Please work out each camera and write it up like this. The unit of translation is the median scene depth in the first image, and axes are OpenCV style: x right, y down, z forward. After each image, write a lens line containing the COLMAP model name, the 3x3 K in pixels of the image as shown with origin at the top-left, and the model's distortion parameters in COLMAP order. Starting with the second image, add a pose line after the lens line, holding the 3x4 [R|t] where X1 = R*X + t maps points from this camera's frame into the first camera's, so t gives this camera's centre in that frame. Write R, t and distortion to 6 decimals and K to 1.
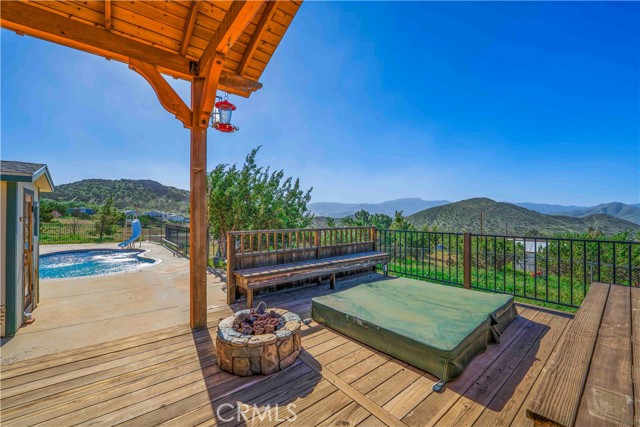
lens RADIAL K [[258.0, 0, 318.1], [0, 258.0, 213.7], [0, 0, 1]] dist [-0.010943, -0.000375]
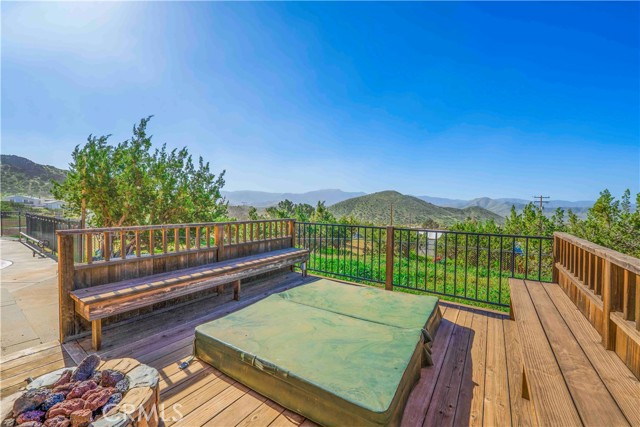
lens RADIAL K [[258.0, 0, 318.1], [0, 258.0, 213.7], [0, 0, 1]] dist [-0.010943, -0.000375]
pose [[0.957650, 0.003583, 0.287911, 0.062961], [-0.015341, 0.999137, 0.038591, -0.003107], [-0.287524, -0.041374, 0.956879, 0.181941]]
